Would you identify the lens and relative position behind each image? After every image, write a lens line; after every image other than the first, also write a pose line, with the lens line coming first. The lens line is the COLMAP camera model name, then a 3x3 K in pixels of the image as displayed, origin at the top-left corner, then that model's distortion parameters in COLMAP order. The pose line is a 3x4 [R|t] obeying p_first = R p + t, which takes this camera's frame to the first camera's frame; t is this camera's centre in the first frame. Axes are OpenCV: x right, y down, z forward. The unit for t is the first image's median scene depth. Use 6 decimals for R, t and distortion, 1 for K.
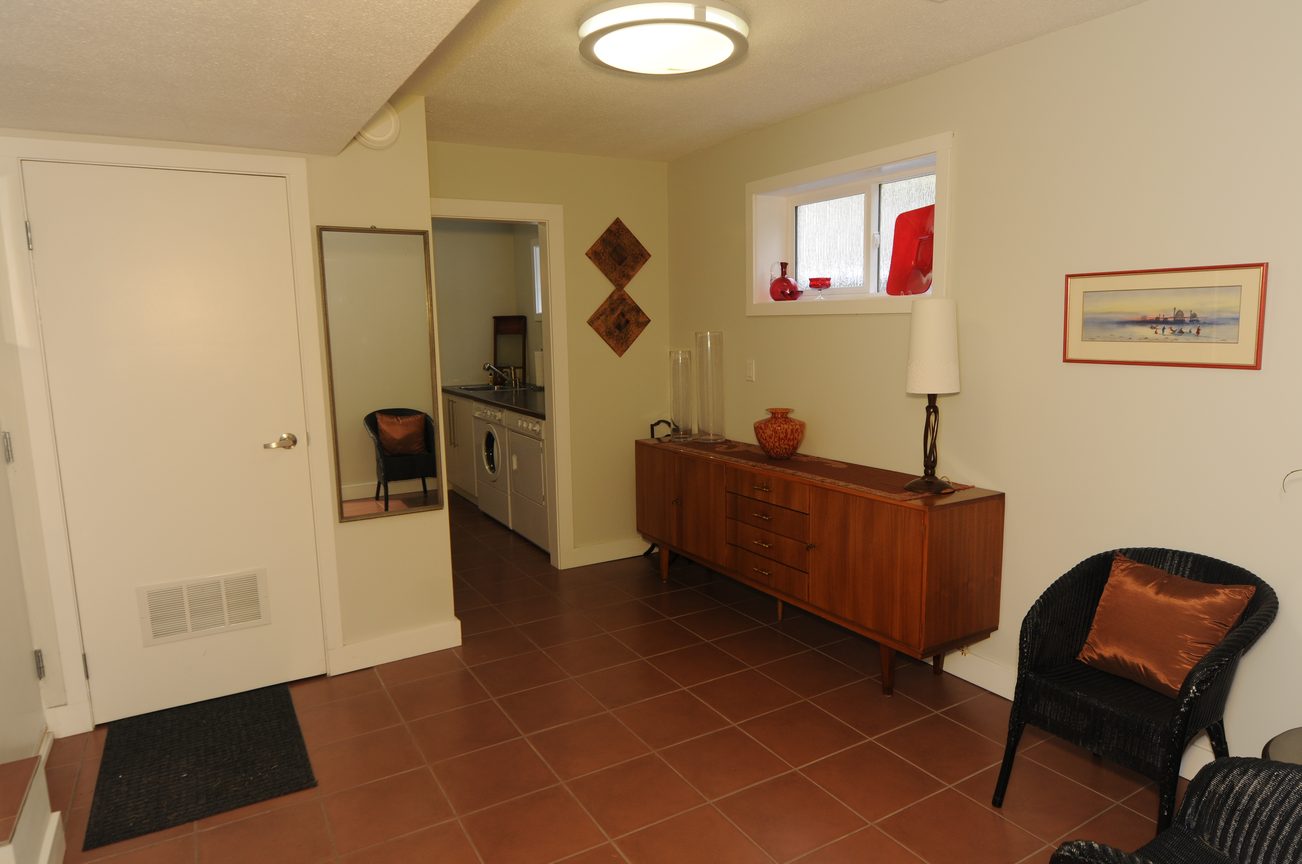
lens RADIAL K [[789.7, 0, 668.1], [0, 789.7, 438.6], [0, 0, 1]] dist [-0.014665, -0.002343]
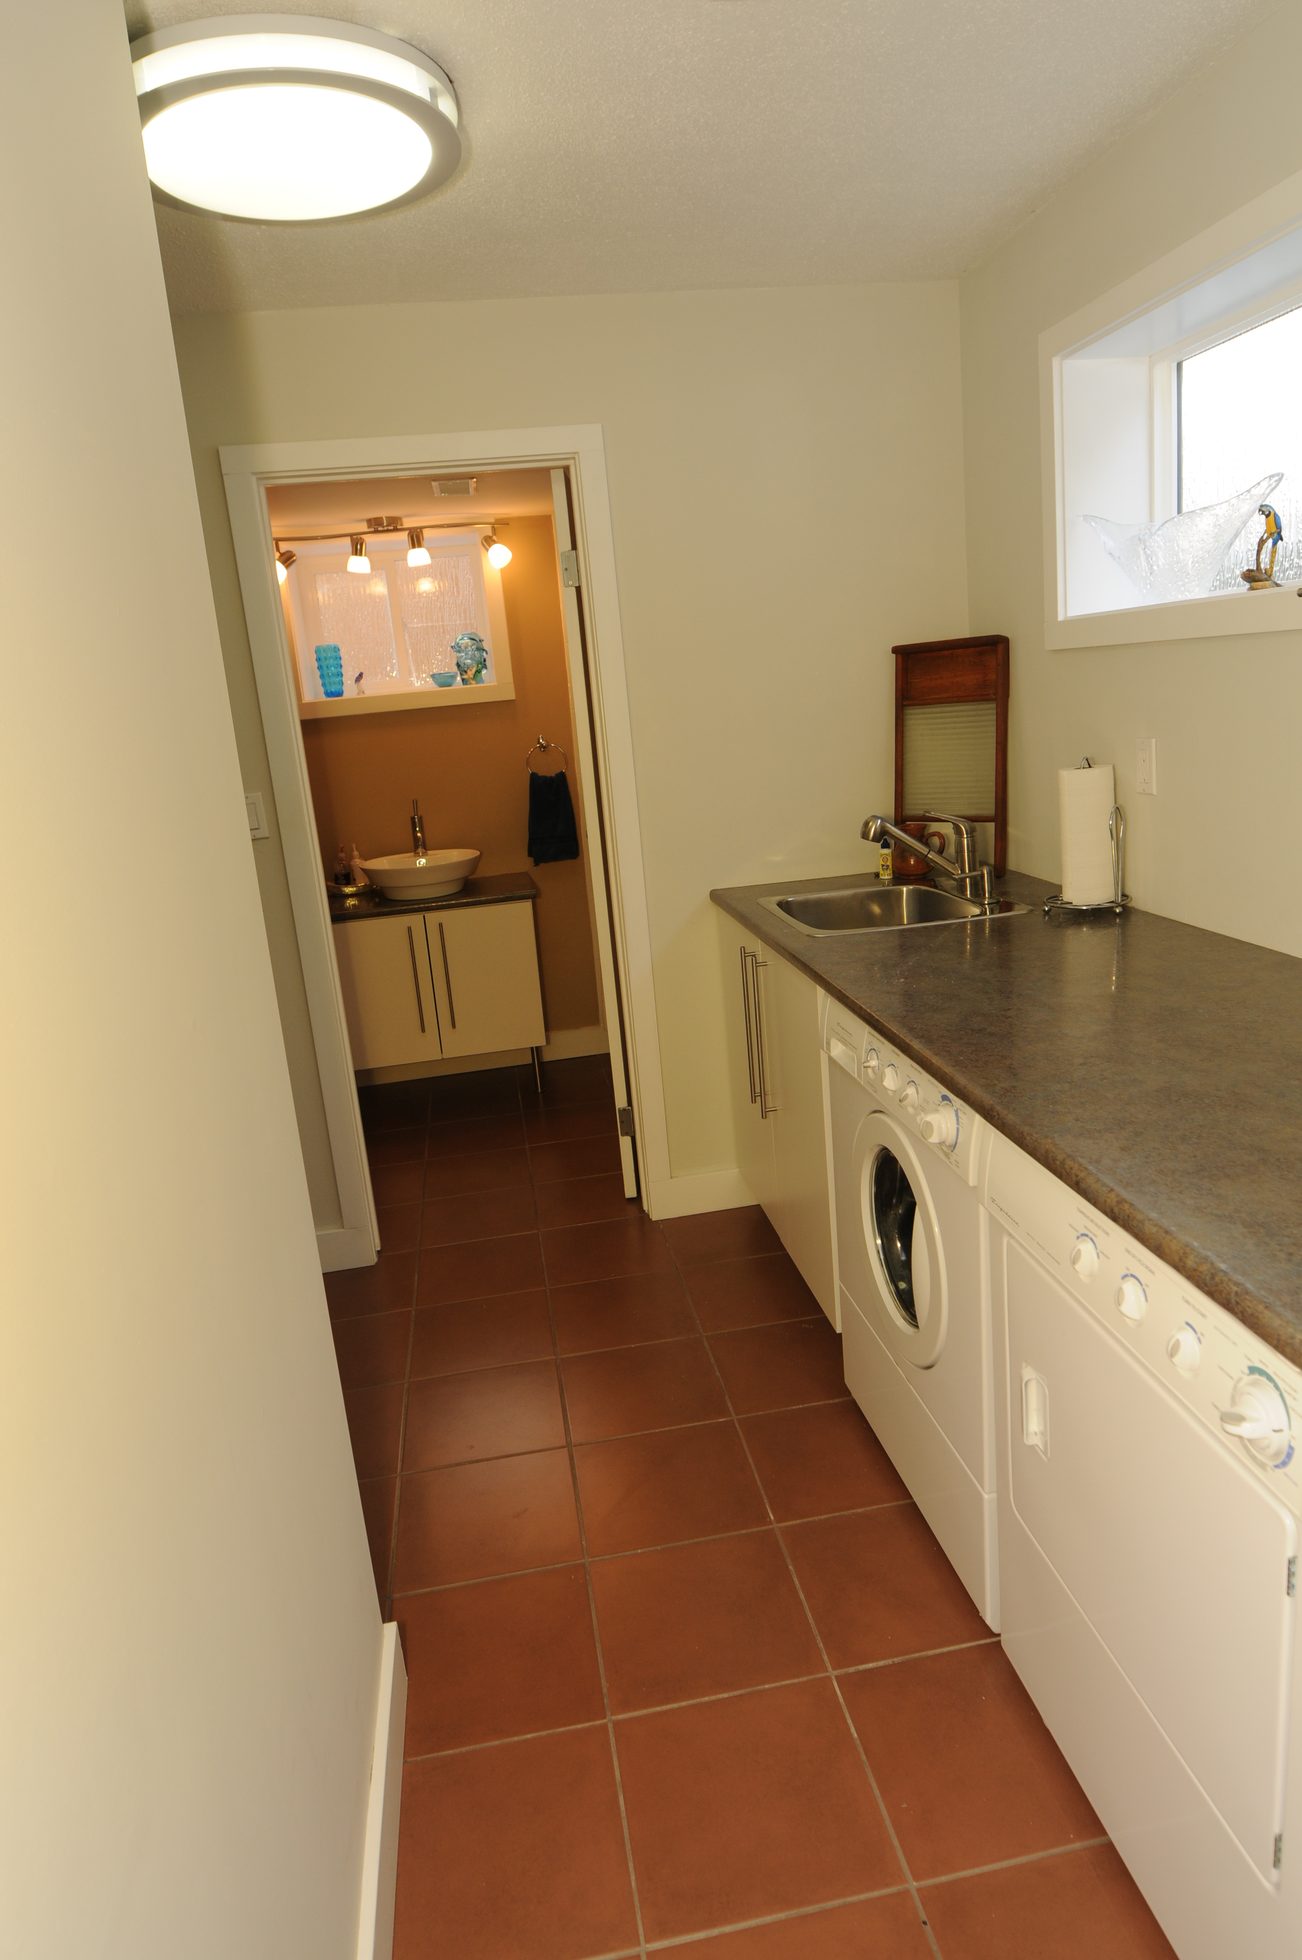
lens RADIAL K [[1192.0, 0, 651.0], [0, 1192.0, 980.0], [0, 0, 1]] dist [0.028333, -0.000230]
pose [[0.924858, 0.032371, -0.378932, -0.135899], [0.013839, 0.992847, 0.118592, -0.086882], [0.380061, -0.114925, 0.917794, 0.553406]]
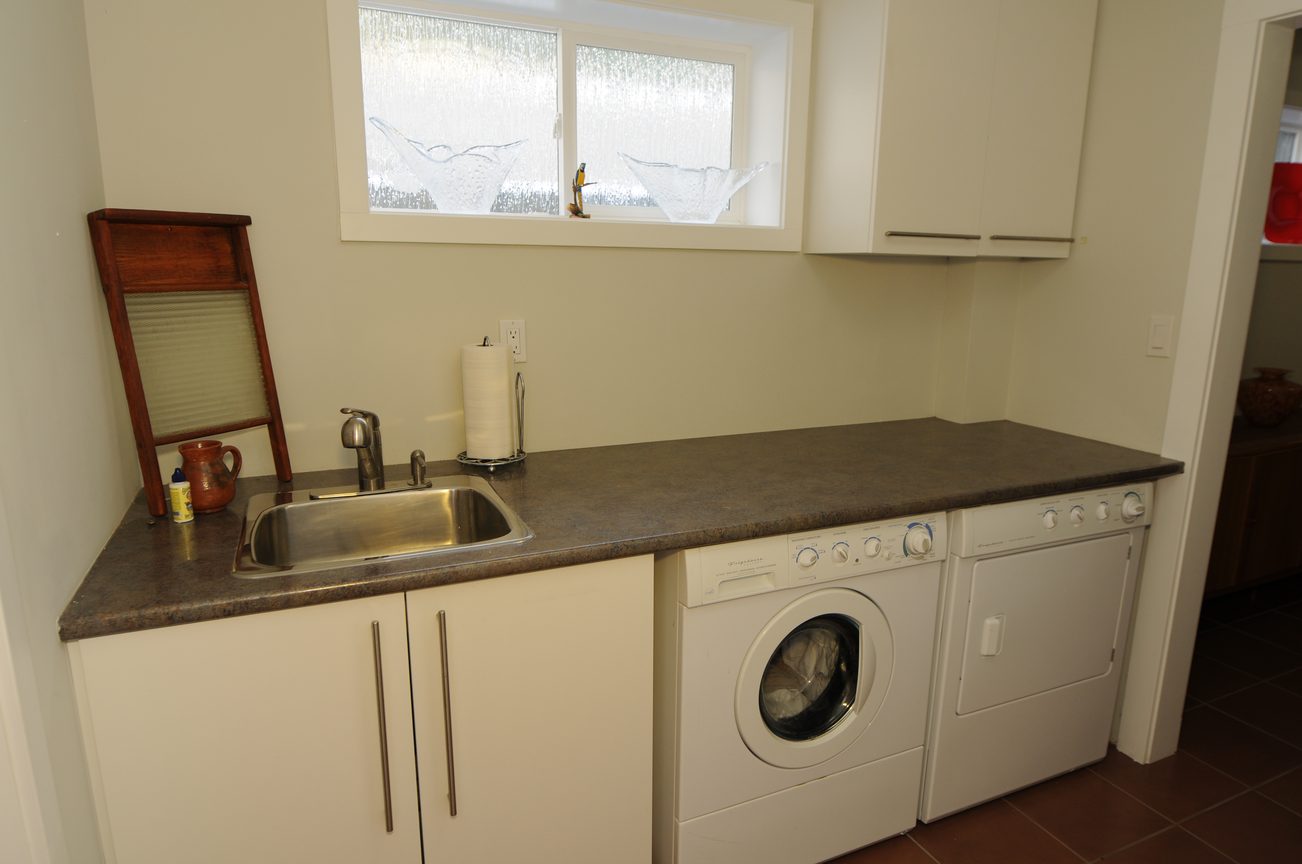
lens RADIAL K [[789.7, 0, 668.1], [0, 789.7, 438.6], [0, 0, 1]] dist [-0.014665, -0.002343]
pose [[0.102246, -0.195645, 0.975330, -0.432610], [0.128538, 0.974847, 0.182073, -0.116616], [-0.986420, 0.106750, 0.124822, 0.855575]]
